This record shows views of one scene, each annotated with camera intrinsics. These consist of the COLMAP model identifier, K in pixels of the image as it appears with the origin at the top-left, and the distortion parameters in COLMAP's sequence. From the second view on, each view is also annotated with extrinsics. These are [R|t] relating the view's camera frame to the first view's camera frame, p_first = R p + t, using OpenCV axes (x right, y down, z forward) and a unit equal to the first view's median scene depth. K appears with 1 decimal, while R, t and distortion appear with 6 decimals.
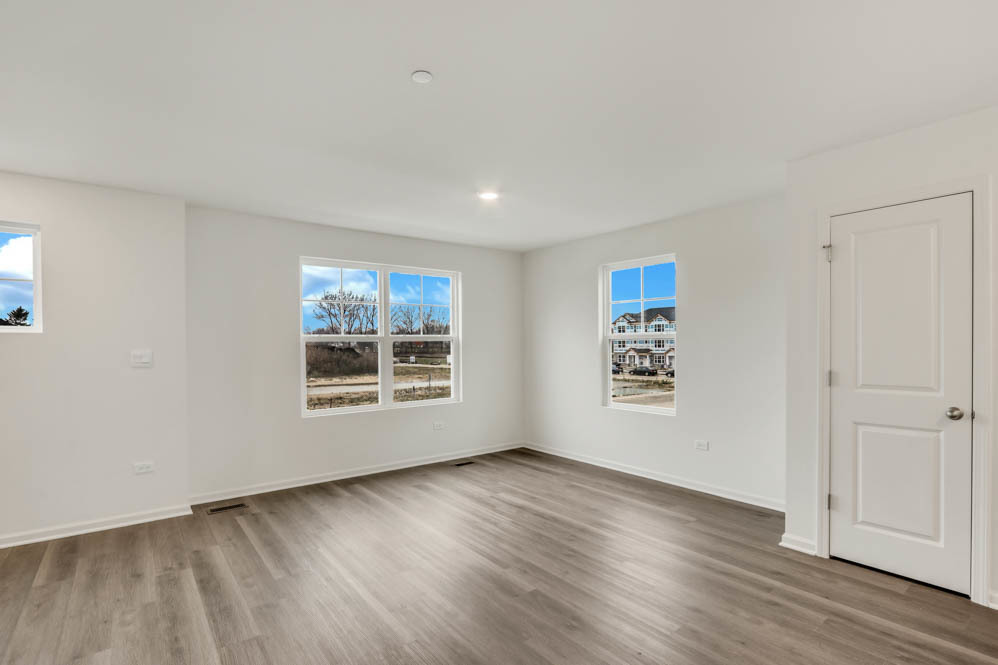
lens RADIAL K [[476.7, 0, 502.3], [0, 476.7, 340.7], [0, 0, 1]] dist [-0.009286, 0.000075]
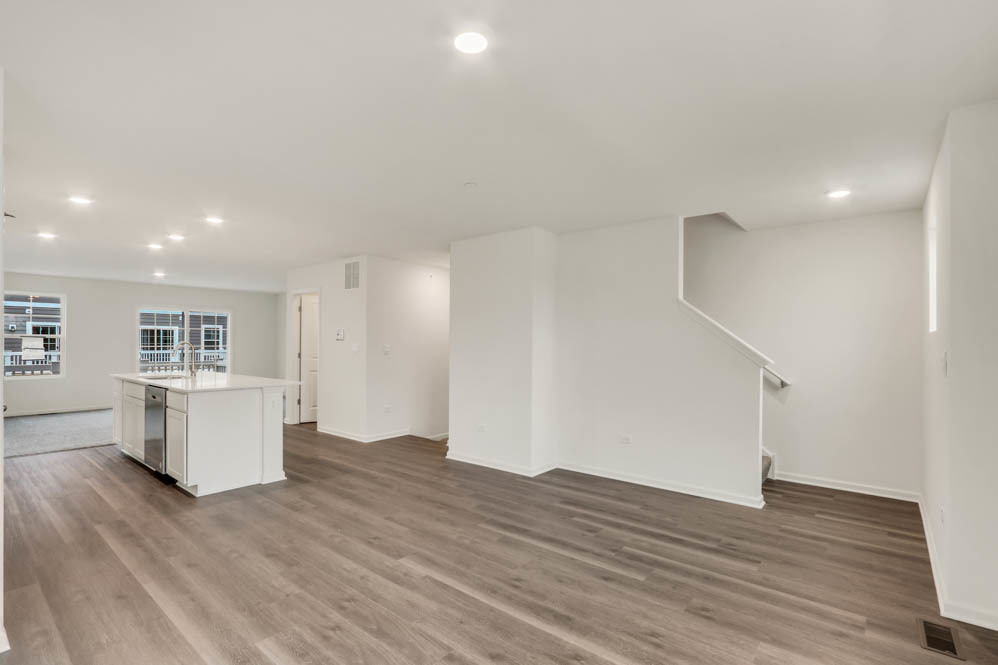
lens RADIAL K [[476.7, 0, 497.1], [0, 476.7, 340.7], [0, 0, 1]] dist [-0.009286, 0.000075]
pose [[-0.980552, -0.002809, -0.196240, 0.055185], [-0.000011, 0.999898, -0.014258, 0.015570], [0.196260, -0.013978, -0.980452, 1.930564]]
